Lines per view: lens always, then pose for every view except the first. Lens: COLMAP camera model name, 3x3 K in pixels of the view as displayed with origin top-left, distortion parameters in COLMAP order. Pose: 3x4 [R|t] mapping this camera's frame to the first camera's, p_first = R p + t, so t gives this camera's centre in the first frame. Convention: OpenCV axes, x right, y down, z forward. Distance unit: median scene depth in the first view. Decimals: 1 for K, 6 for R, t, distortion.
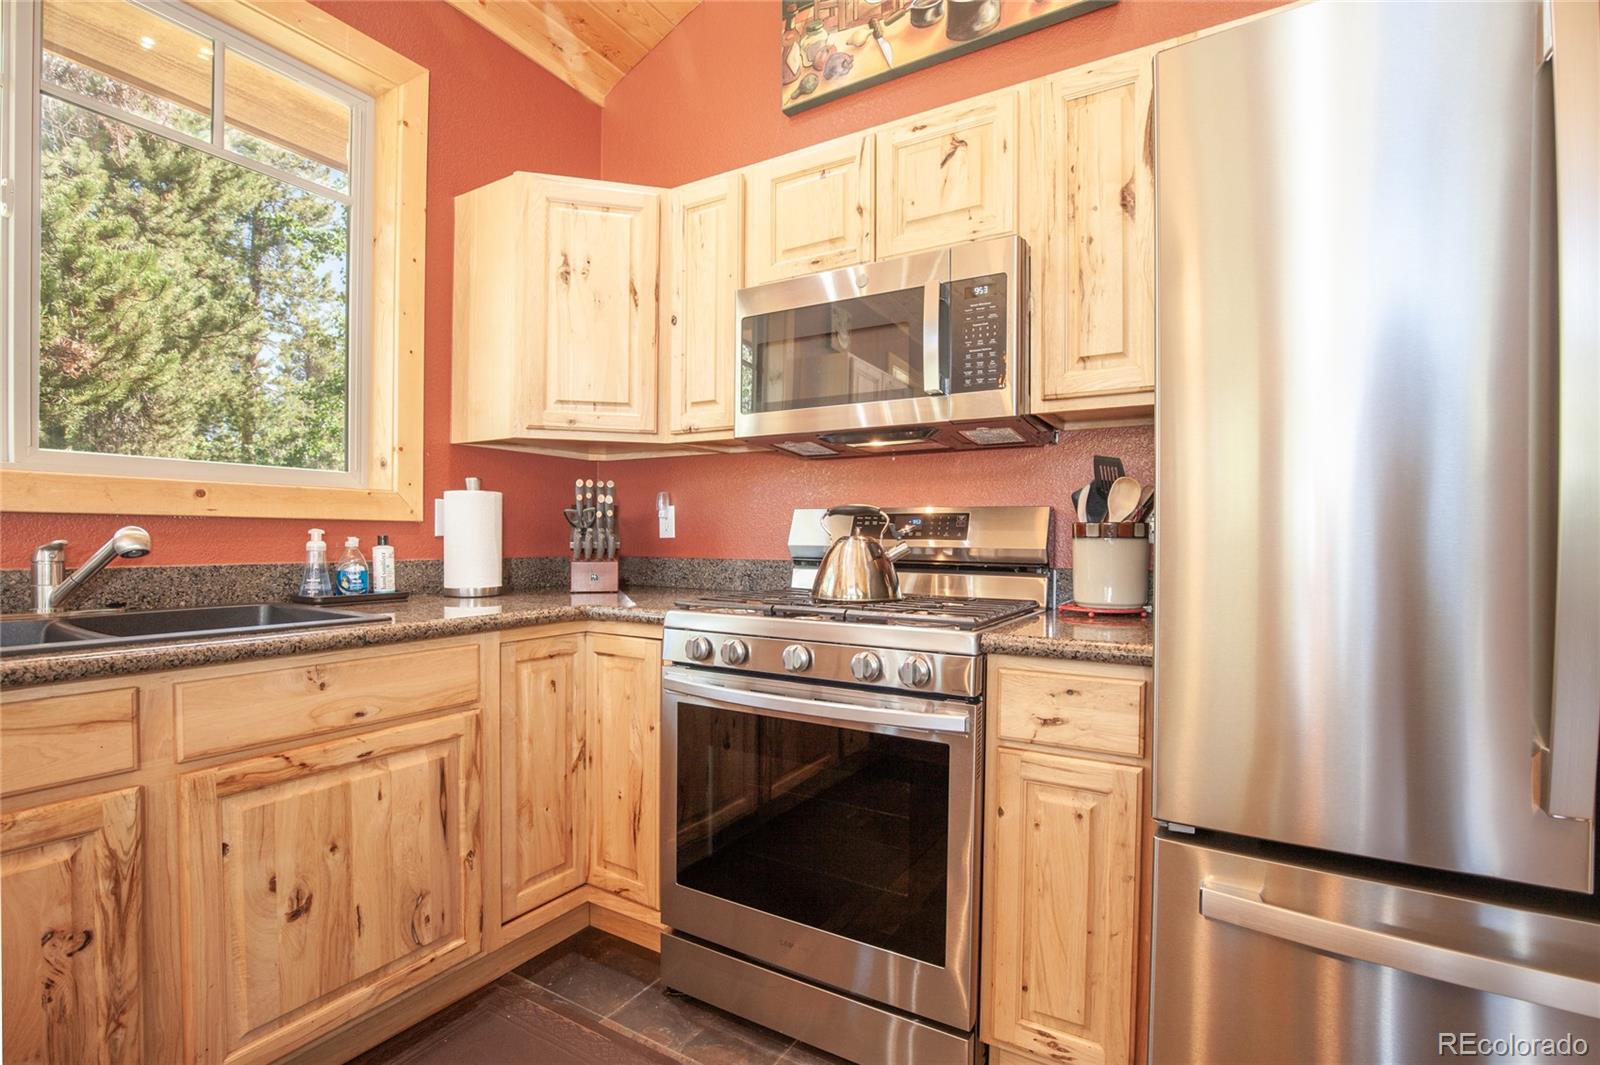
lens RADIAL K [[733.2, 0, 804.8], [0, 733.2, 540.2], [0, 0, 1]] dist [-0.031705, 0.000280]
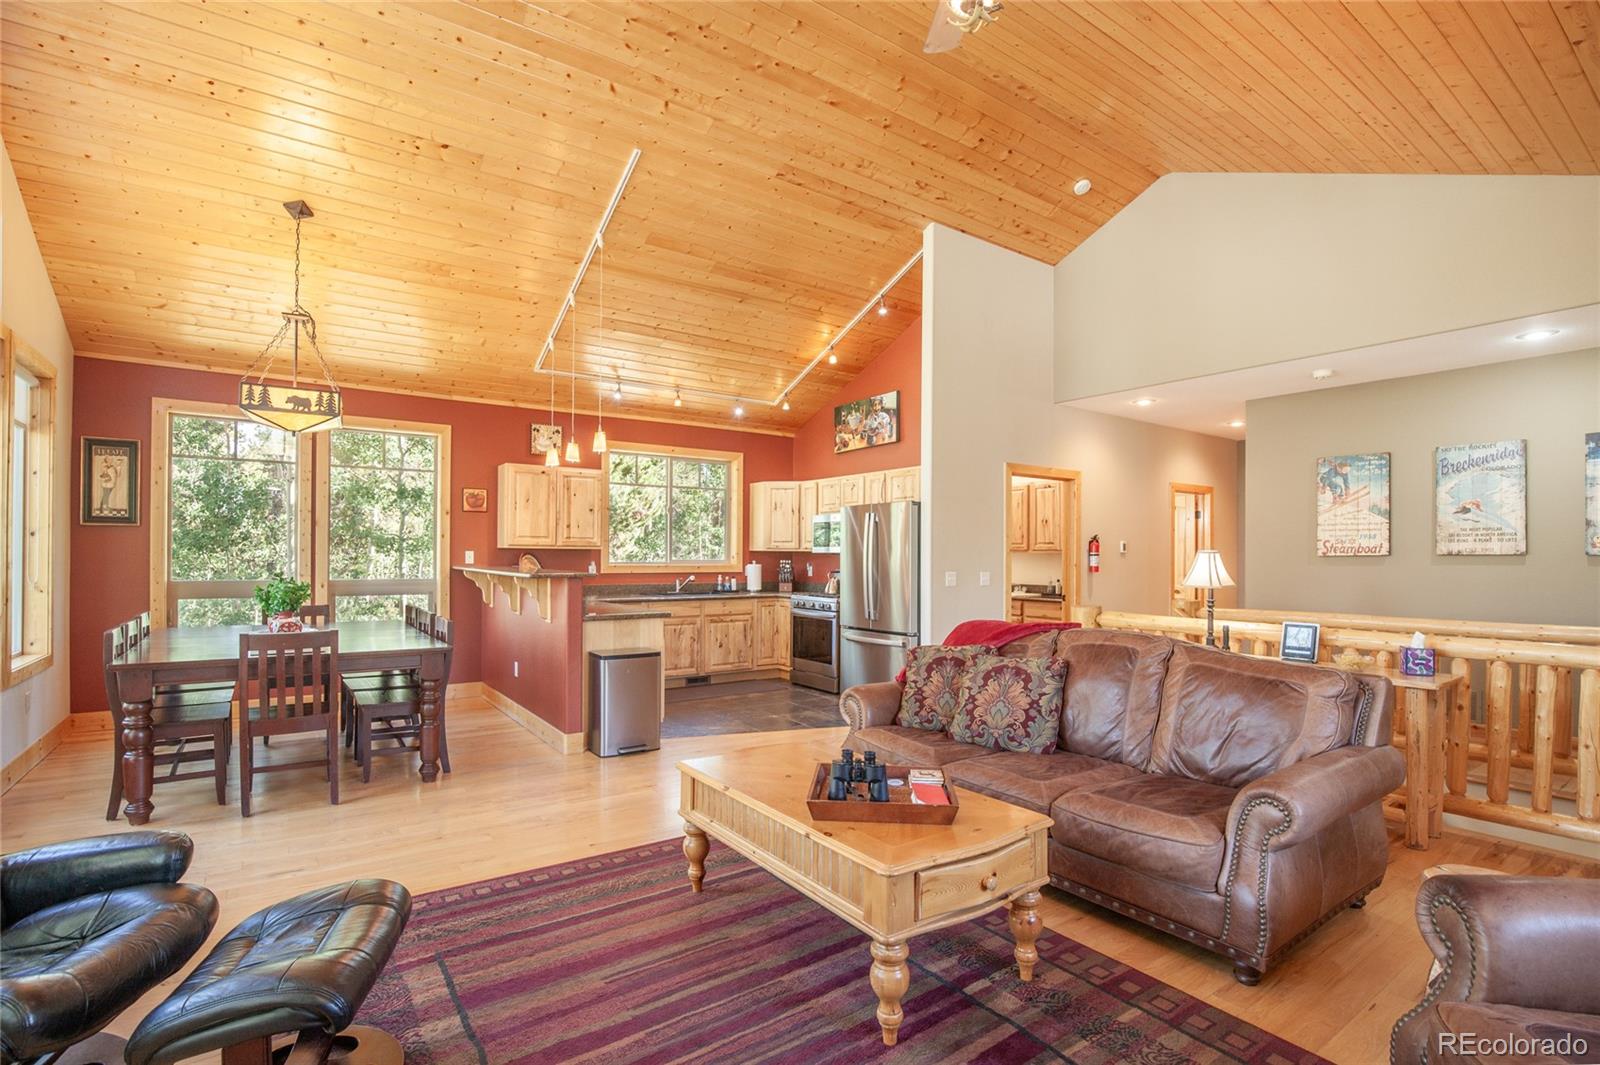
lens RADIAL K [[754.5, 0, 800.9], [0, 754.5, 529.2], [0, 0, 1]] dist [-0.020776, 0.000500]
pose [[0.914526, -0.014118, -0.404282, 1.543447], [-0.001416, 0.999273, -0.038098, -0.113808], [0.404525, 0.035414, 0.913841, -2.841937]]
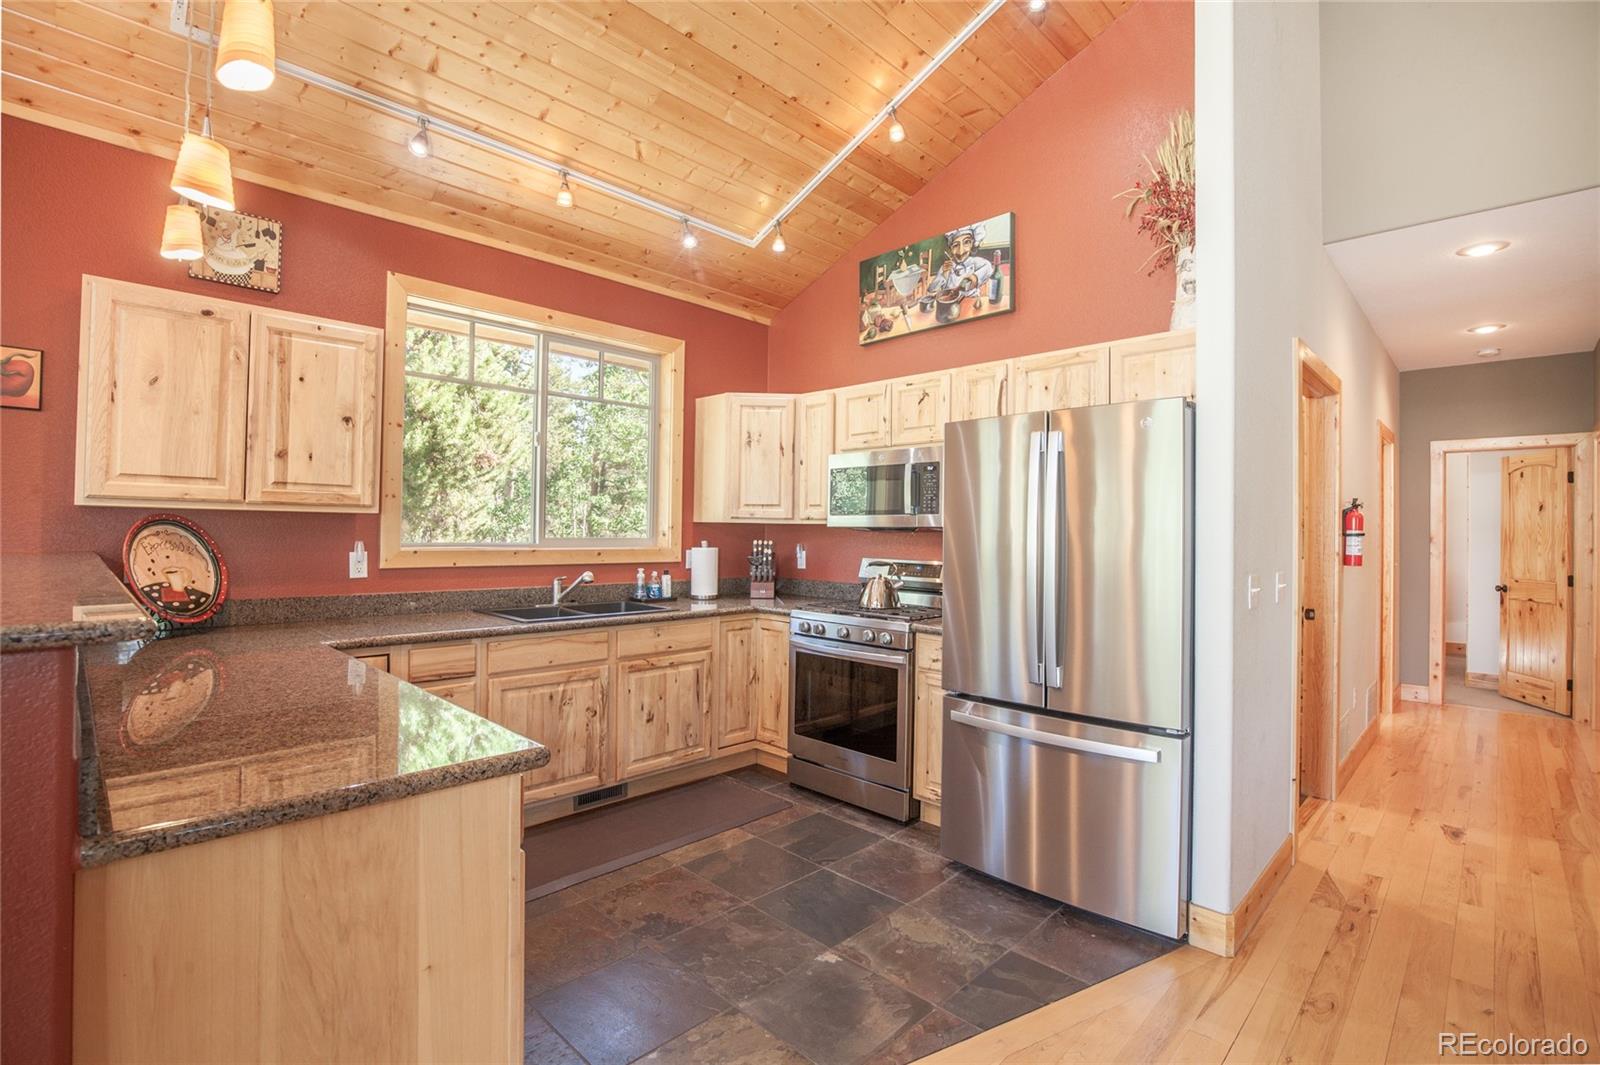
lens RADIAL K [[733.3, 0, 807.0], [0, 733.3, 510.9], [0, 0, 1]] dist [-0.025293, 0.000015]
pose [[0.972896, 0.000907, -0.231240, 0.336200], [-0.008764, 0.999419, -0.032951, -0.118415], [0.231075, 0.034084, 0.972339, -1.055032]]
